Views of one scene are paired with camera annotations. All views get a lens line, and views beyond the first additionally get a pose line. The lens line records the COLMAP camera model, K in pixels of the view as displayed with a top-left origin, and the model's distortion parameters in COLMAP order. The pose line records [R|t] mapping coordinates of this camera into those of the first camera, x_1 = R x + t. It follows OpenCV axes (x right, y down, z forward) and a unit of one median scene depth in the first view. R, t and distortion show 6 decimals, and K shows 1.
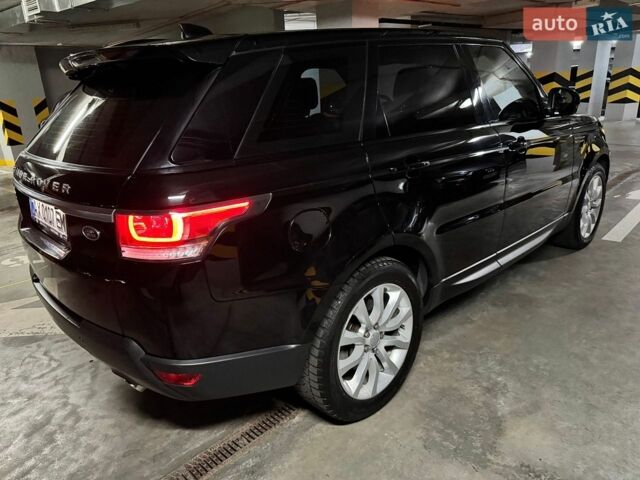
lens RADIAL K [[454.5, 0, 320.0], [0, 454.5, 240.0], [0, 0, 1]] dist [0.022982, -0.025716]
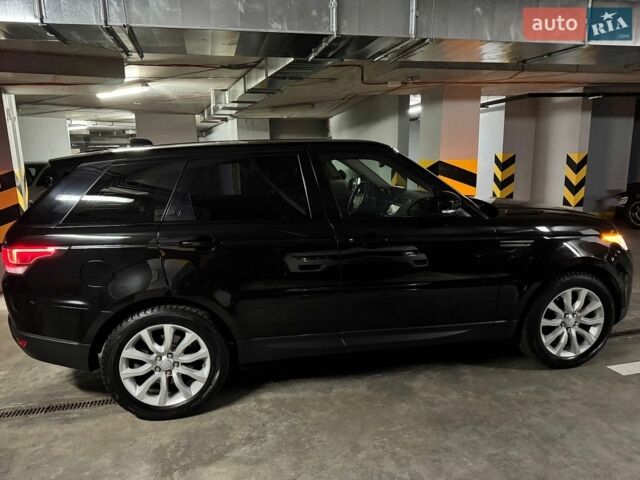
lens RADIAL K [[454.5, 0, 320.0], [0, 454.5, 240.0], [0, 0, 1]] dist [0.022982, -0.025716]
pose [[0.840546, 0.136876, -0.524163, 1.157871], [-0.194347, 0.979338, -0.055917, -0.157032], [0.505679, 0.148870, 0.849780, 0.009877]]
